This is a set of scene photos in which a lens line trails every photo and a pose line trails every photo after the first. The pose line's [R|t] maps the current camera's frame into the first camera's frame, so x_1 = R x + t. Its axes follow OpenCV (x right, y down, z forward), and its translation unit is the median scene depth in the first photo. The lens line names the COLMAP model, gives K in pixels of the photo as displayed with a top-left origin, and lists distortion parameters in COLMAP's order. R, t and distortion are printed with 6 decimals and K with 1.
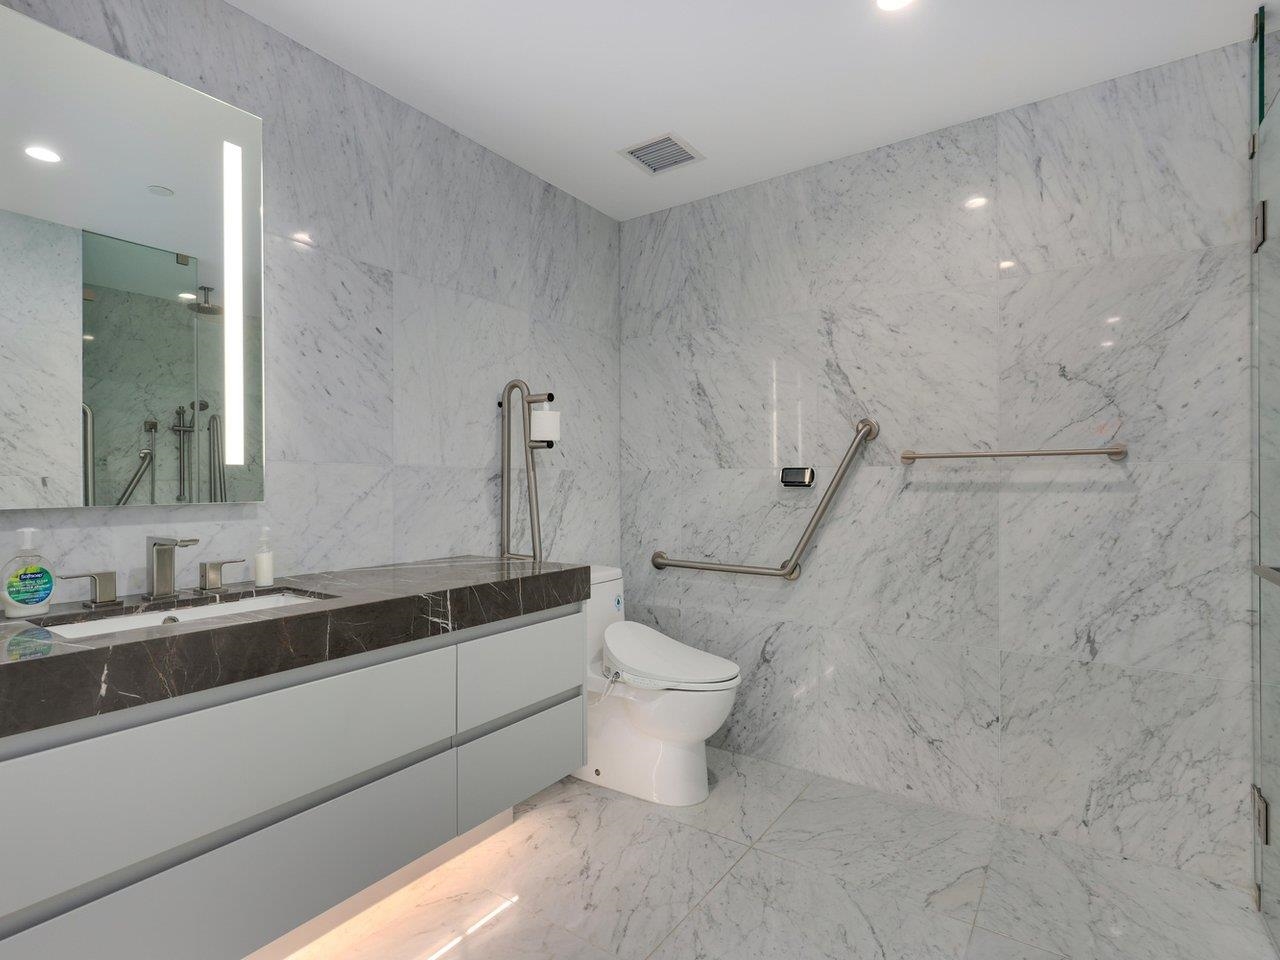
lens RADIAL K [[645.9, 0, 634.7], [0, 645.9, 481.3], [0, 0, 1]] dist [-0.000760, 0.000564]
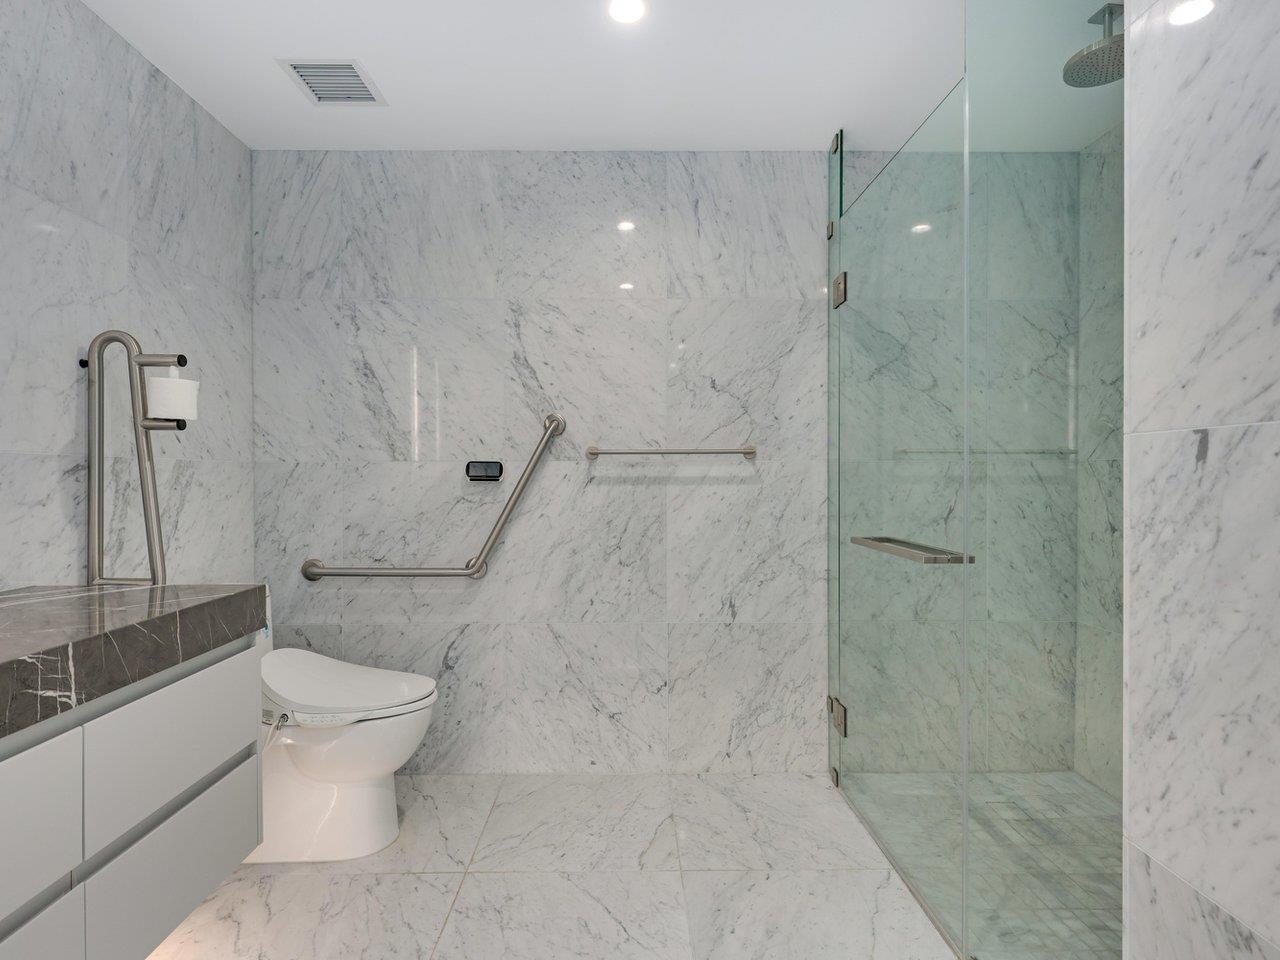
lens RADIAL K [[645.9, 0, 638.2], [0, 645.9, 480.2], [0, 0, 1]] dist [-0.000760, 0.000564]
pose [[0.811988, -0.003619, 0.583663, -0.137903], [-0.000561, 0.999975, 0.006982, 0.000220], [-0.583674, -0.005997, 0.811966, 0.099200]]
